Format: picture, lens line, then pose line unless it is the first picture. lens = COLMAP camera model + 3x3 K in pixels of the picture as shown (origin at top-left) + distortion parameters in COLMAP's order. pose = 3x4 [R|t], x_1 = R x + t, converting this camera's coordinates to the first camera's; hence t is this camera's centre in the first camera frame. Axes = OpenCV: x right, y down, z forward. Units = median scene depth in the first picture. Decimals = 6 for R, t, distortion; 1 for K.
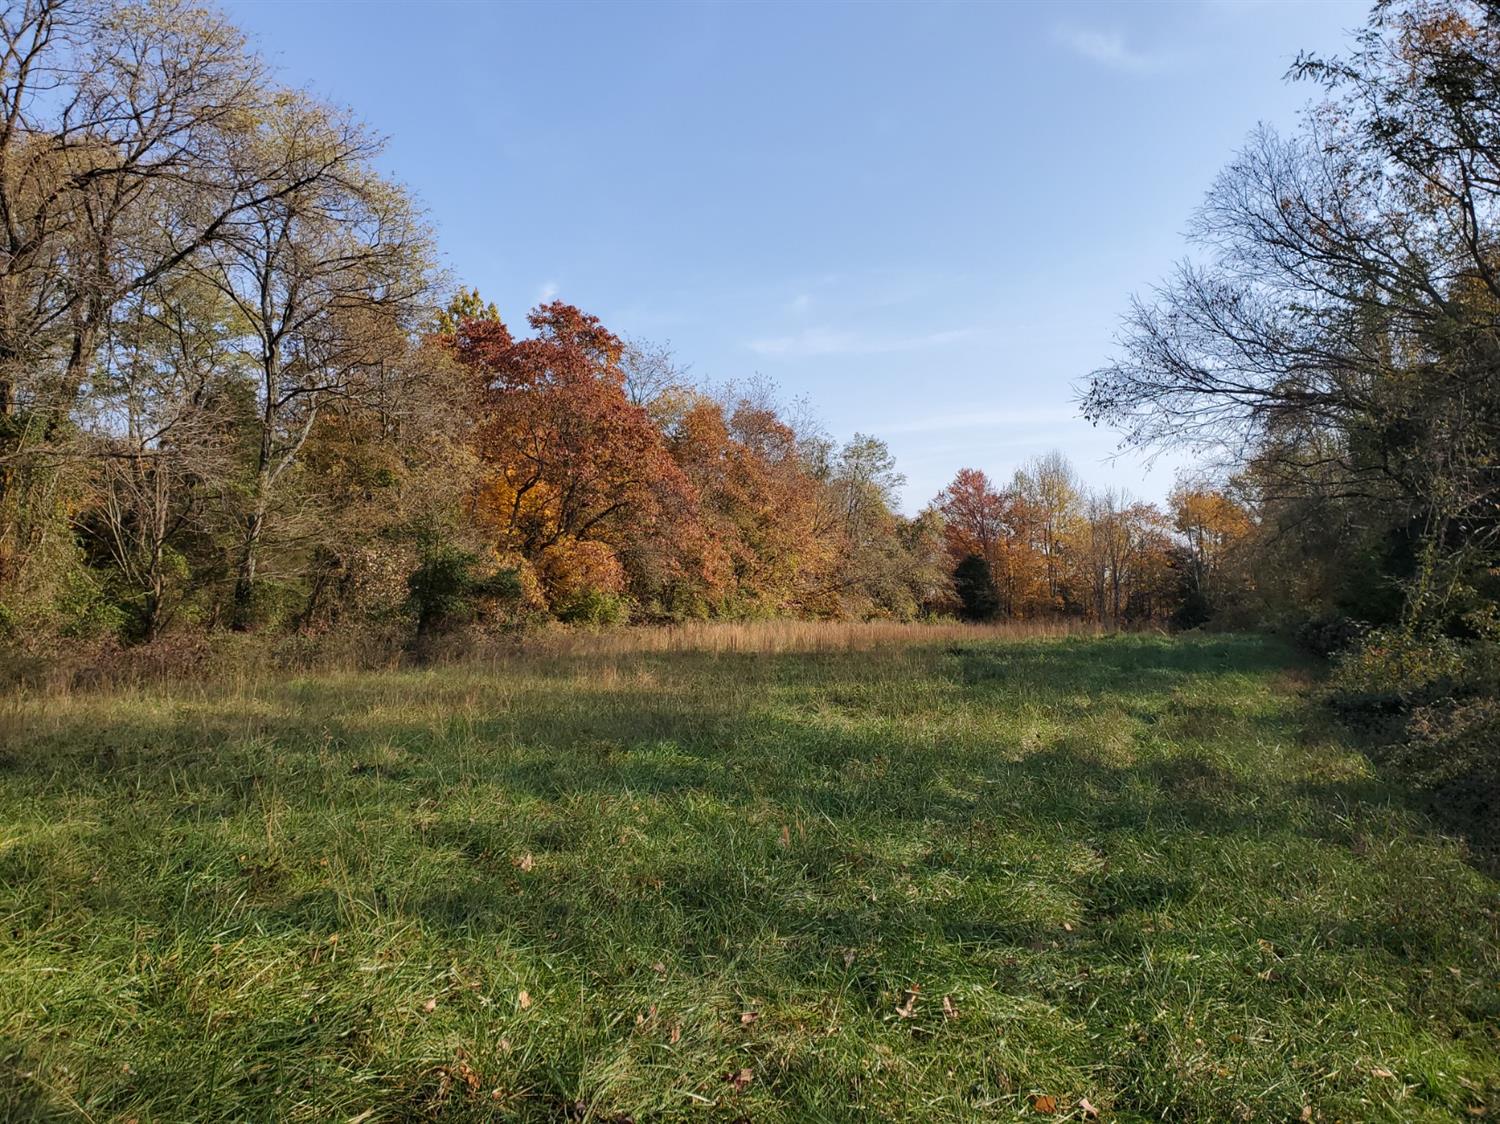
lens RADIAL K [[1134.7, 0, 710.7], [0, 1134.7, 555.0], [0, 0, 1]] dist [0.003670, 0.000224]
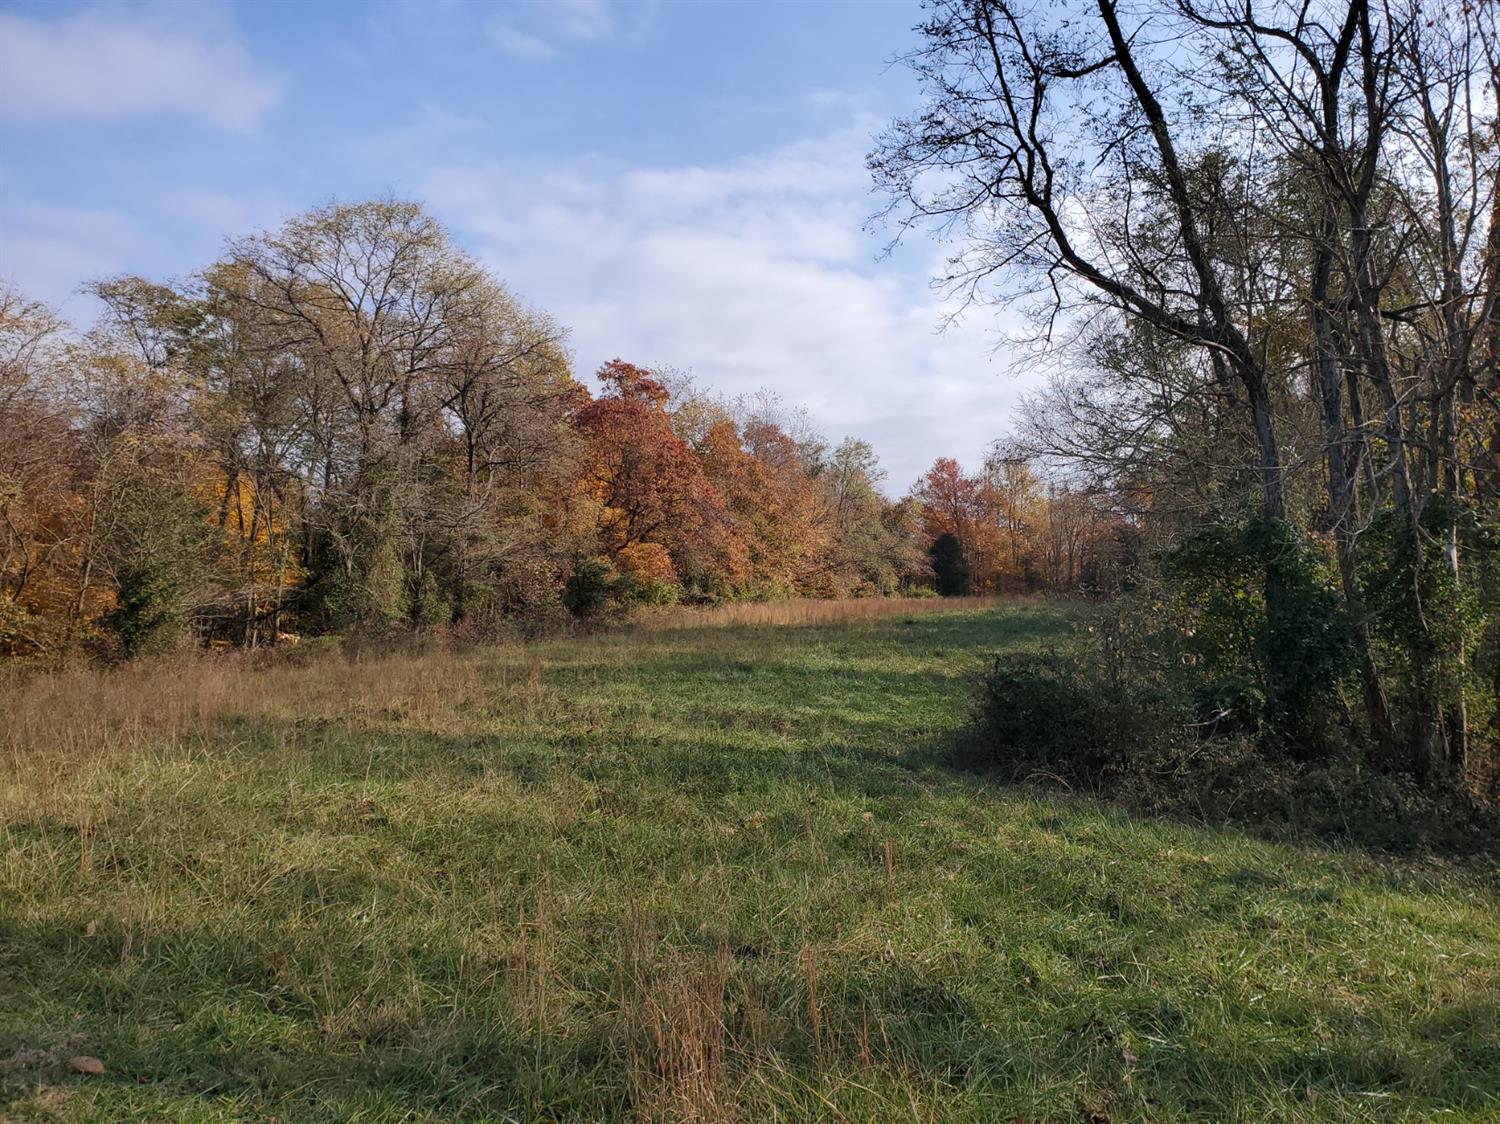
lens RADIAL K [[1134.7, 0, 751.3], [0, 1134.7, 561.3], [0, 0, 1]] dist [0.003670, 0.000224]
pose [[0.999090, -0.011809, 0.040995, -0.023637], [0.010290, 0.999260, 0.037062, -0.023266], [-0.041402, -0.036607, 0.998472, -0.211665]]
